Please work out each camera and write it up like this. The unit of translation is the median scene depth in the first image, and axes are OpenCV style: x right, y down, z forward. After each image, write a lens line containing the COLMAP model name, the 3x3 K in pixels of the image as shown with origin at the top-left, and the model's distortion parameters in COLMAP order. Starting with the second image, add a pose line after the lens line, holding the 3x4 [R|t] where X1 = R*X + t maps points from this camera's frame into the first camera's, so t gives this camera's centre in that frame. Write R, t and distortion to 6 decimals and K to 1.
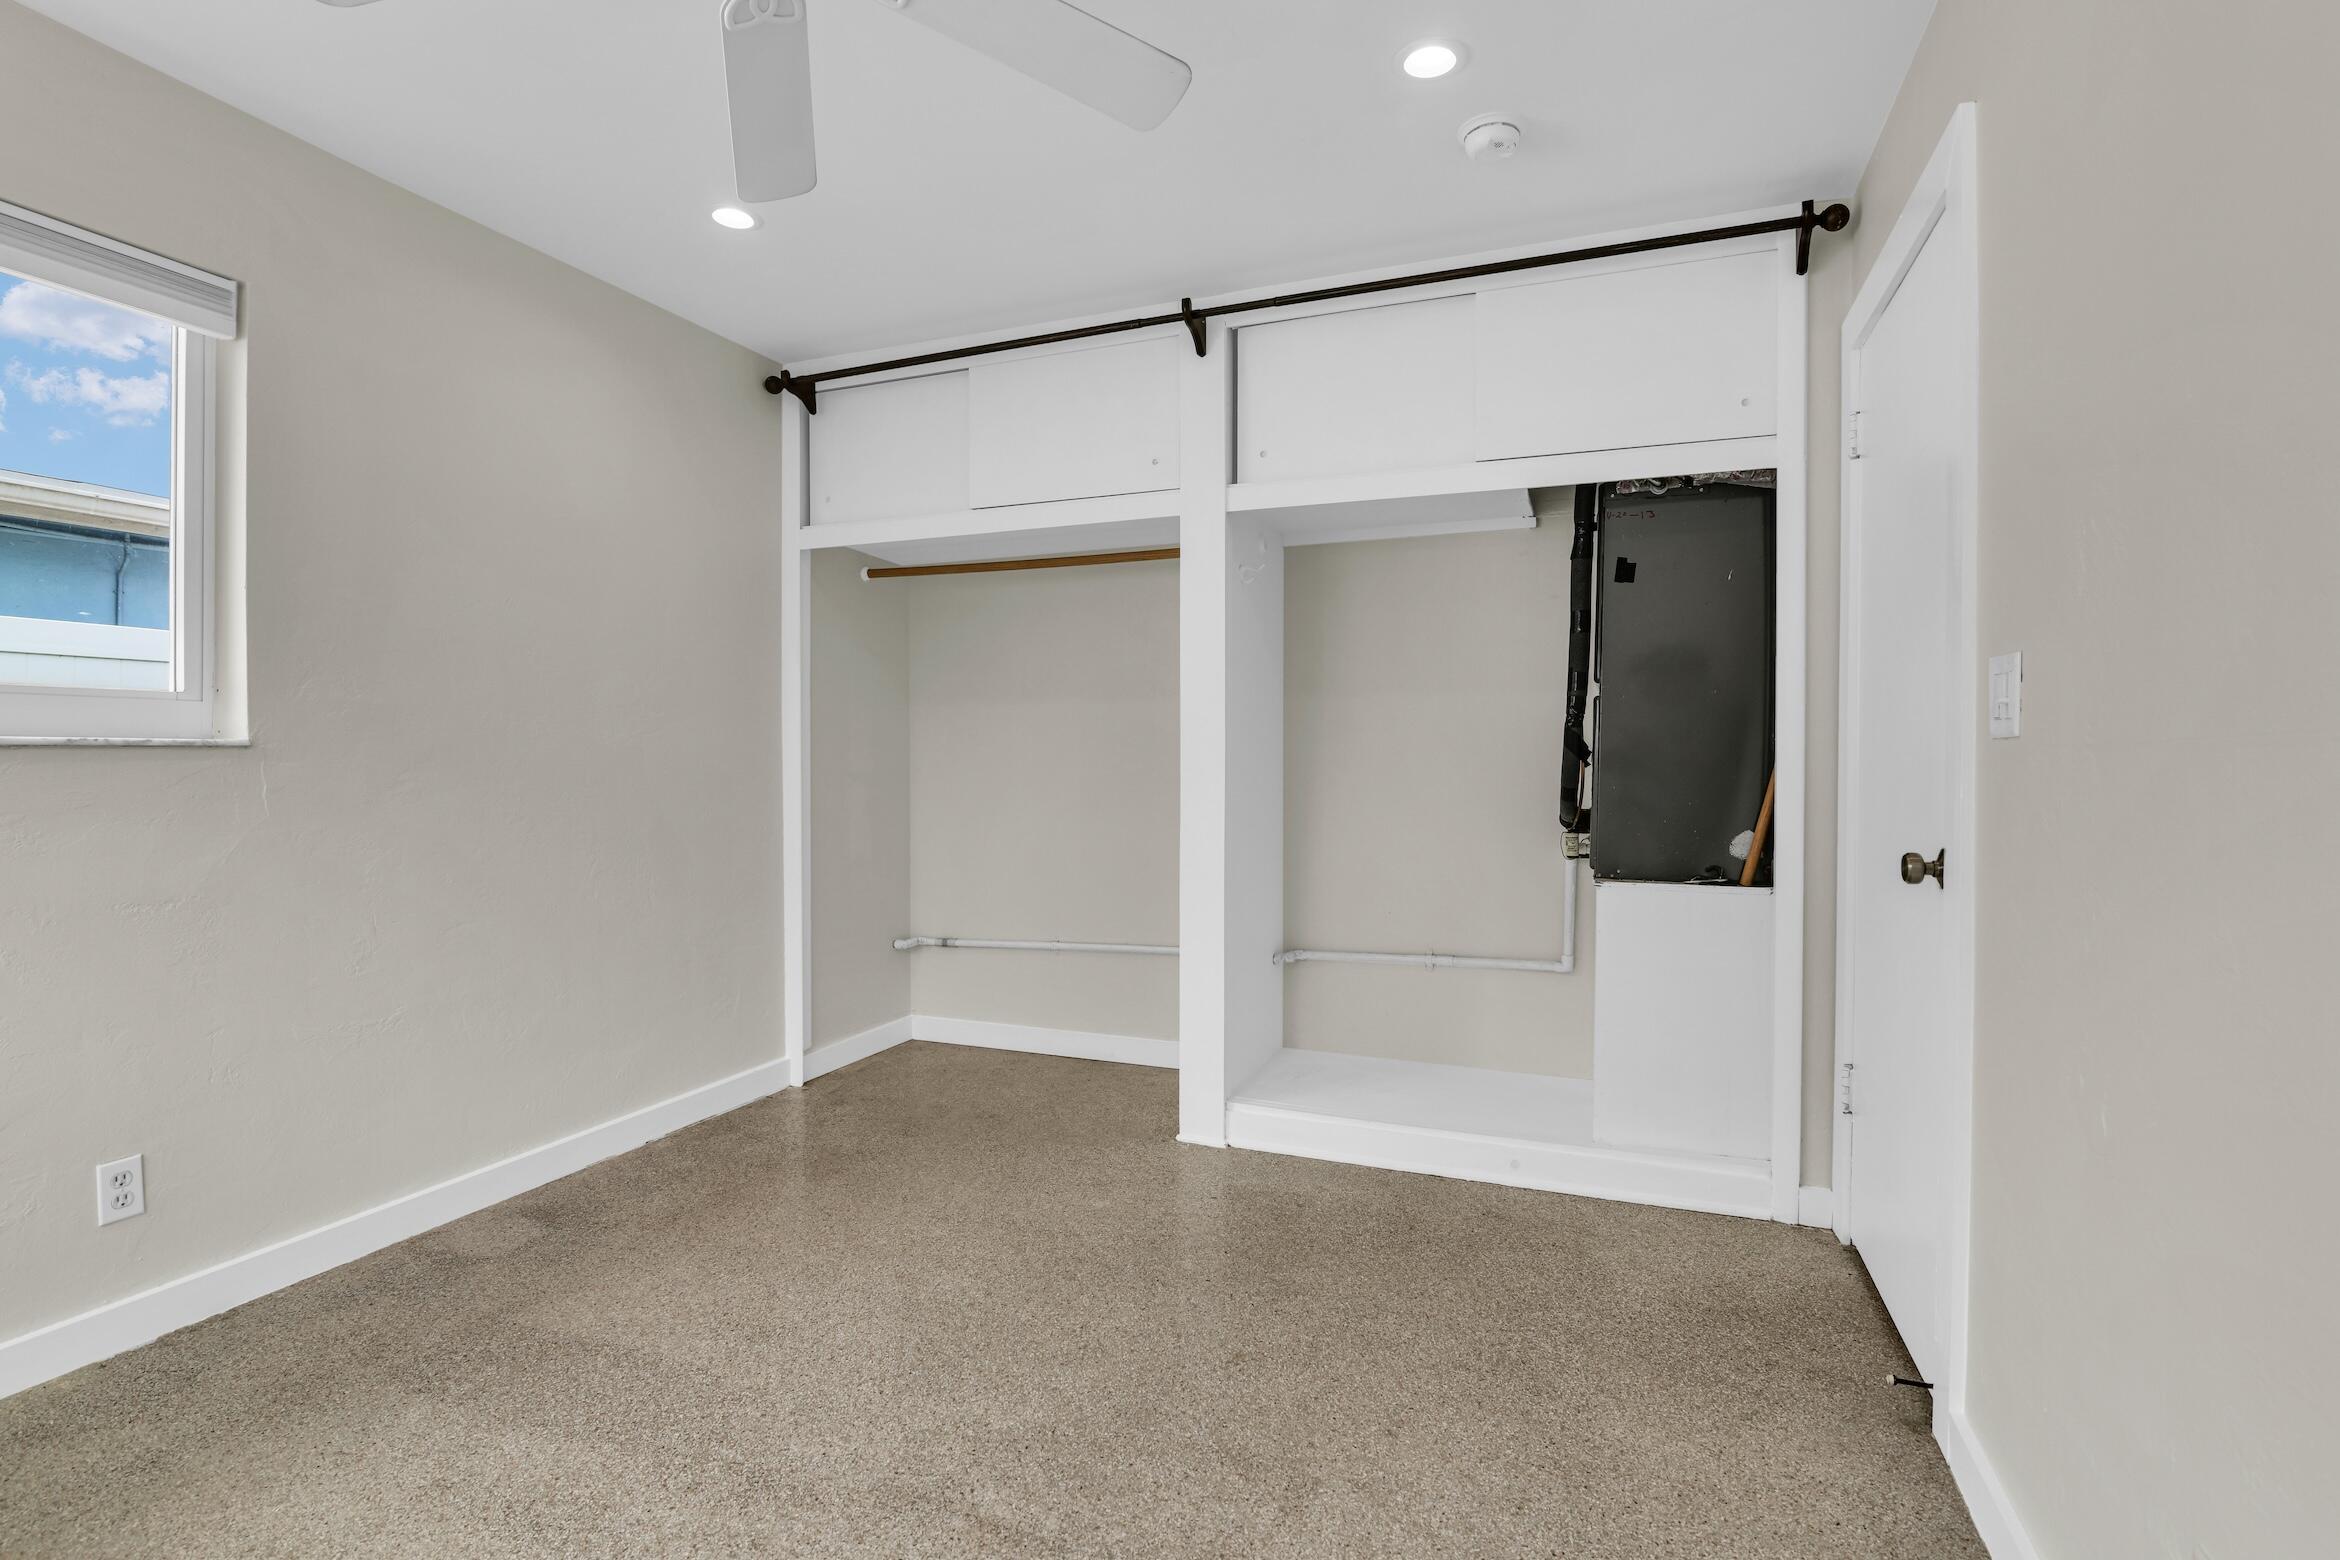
lens RADIAL K [[1097.6, 0, 1151.3], [0, 1097.6, 797.4], [0, 0, 1]] dist [-0.020106, 0.000132]
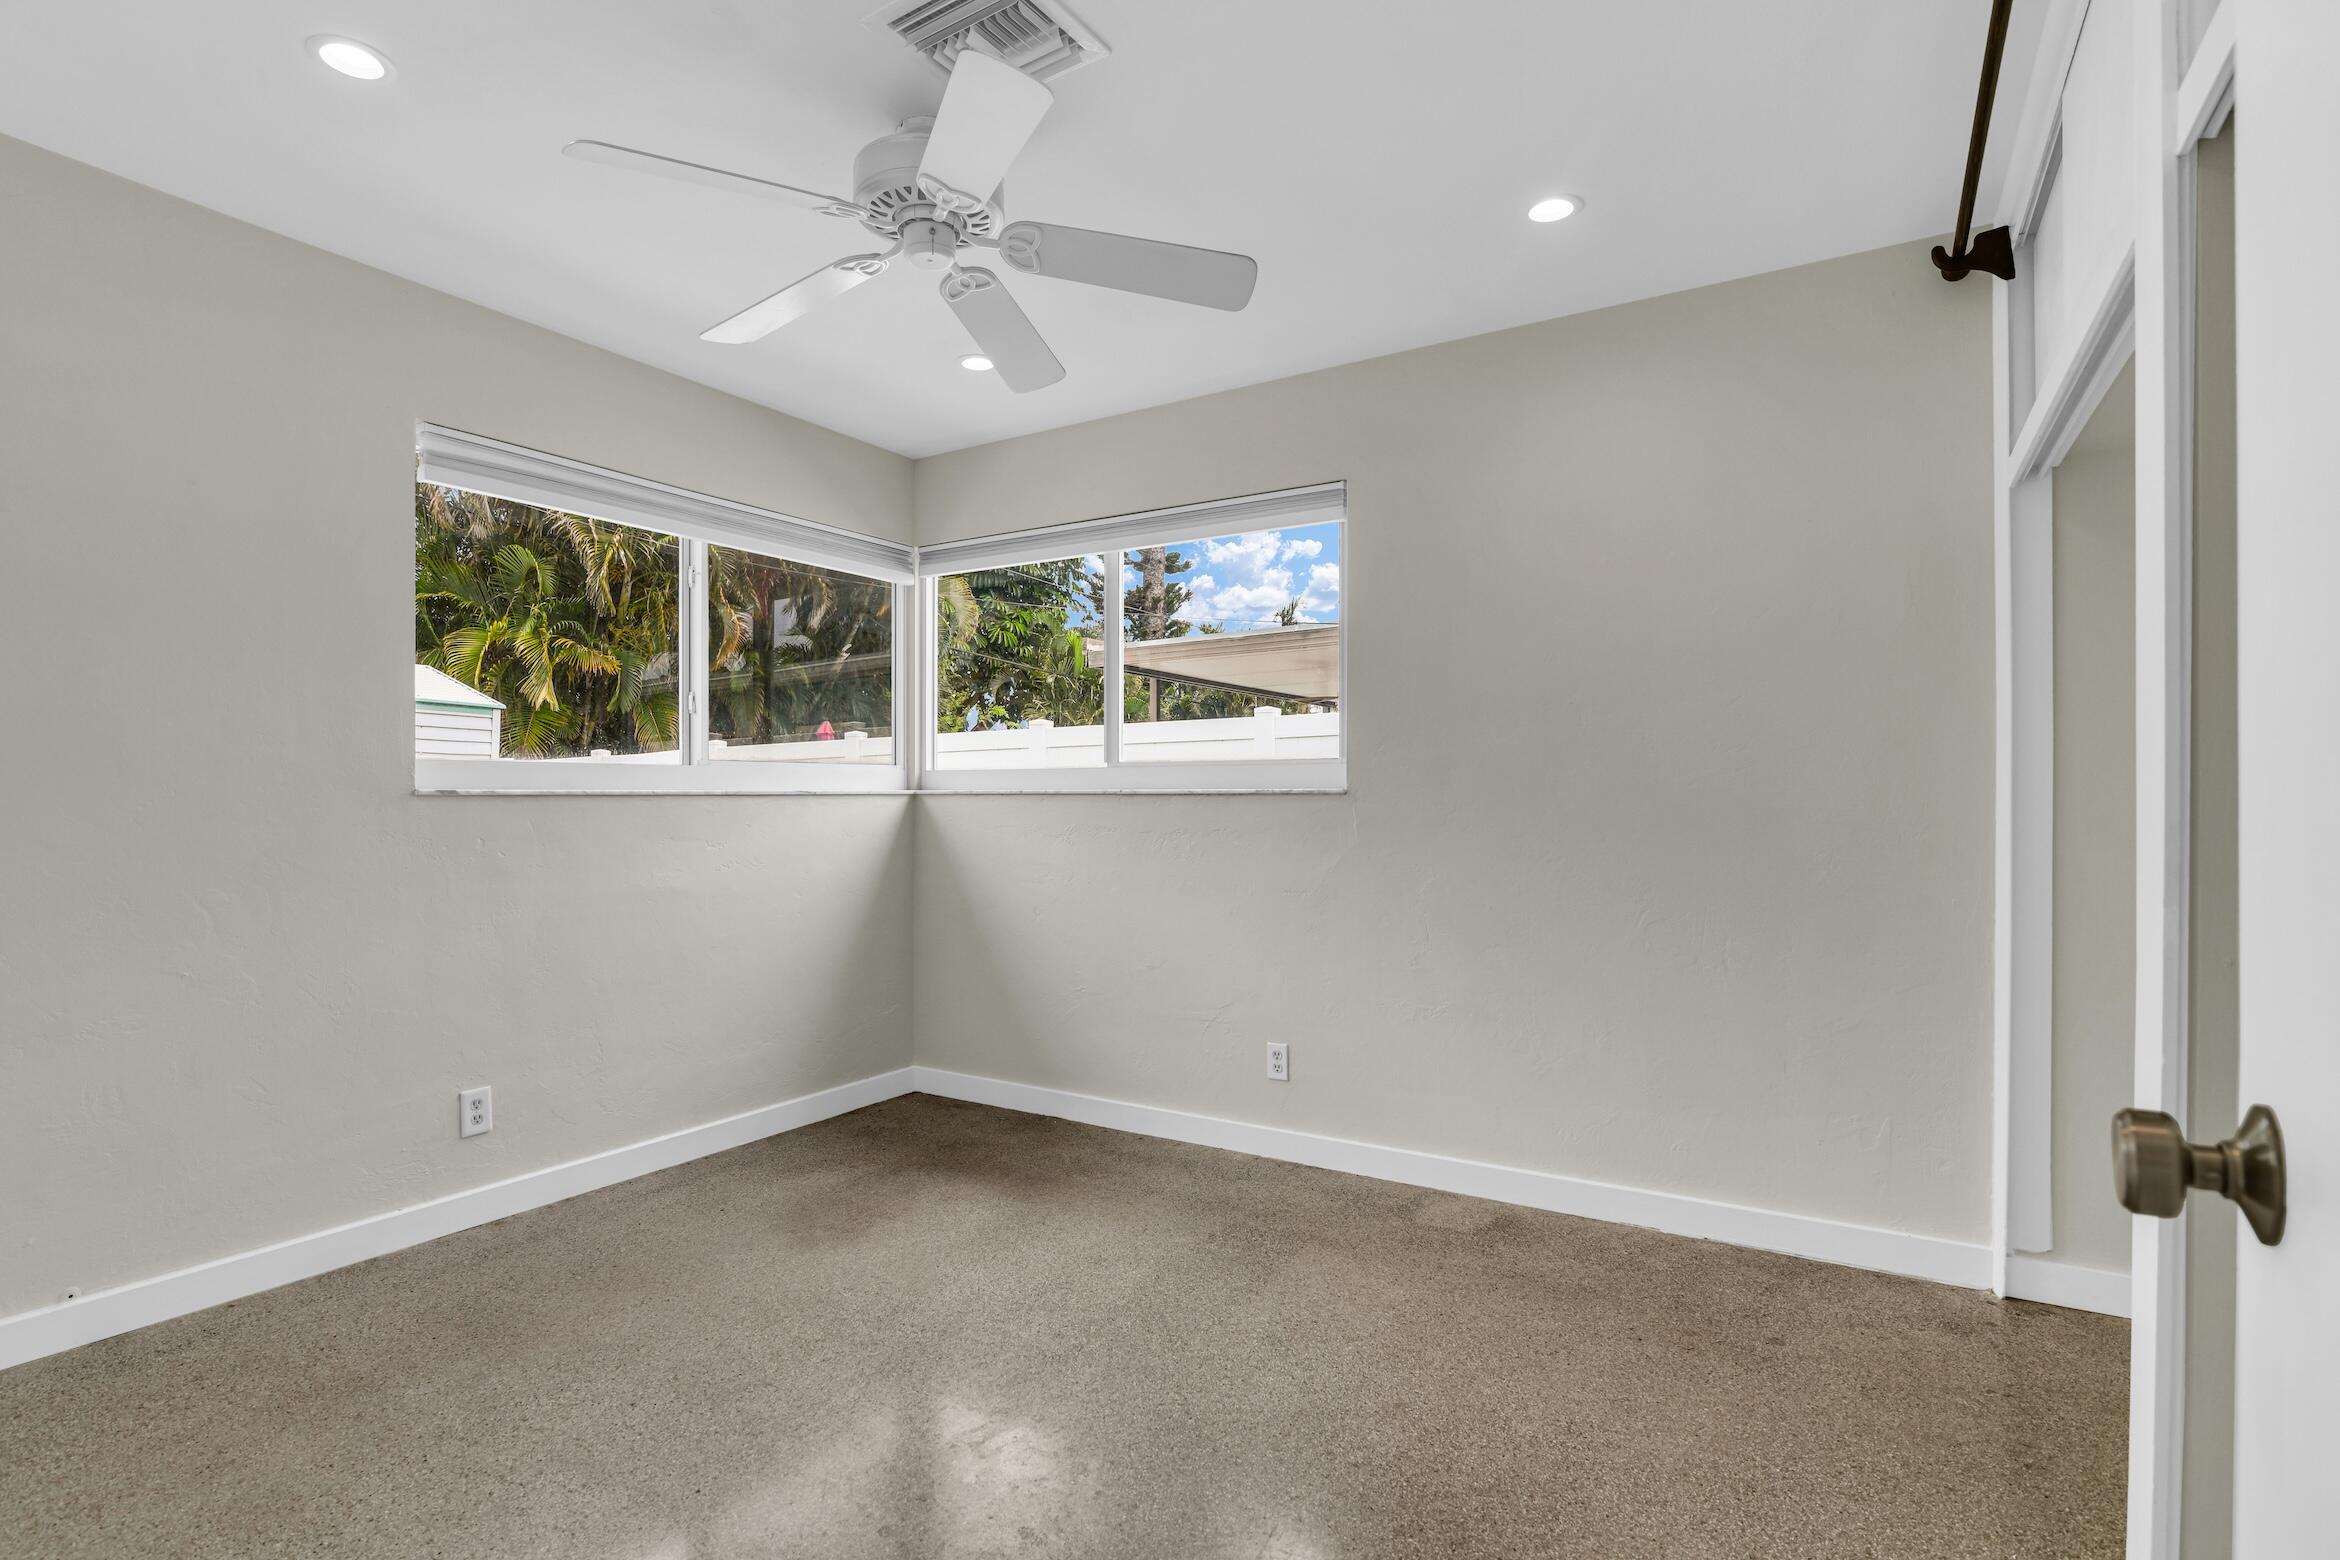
lens RADIAL K [[1097.6, 0, 1151.3], [0, 1097.6, 797.4], [0, 0, 1]] dist [-0.020106, 0.000132]
pose [[-0.163328, -0.005444, -0.986557, 0.643630], [-0.038250, 0.999268, 0.000819, -0.030687], [0.985830, 0.037869, -0.163417, 0.926954]]
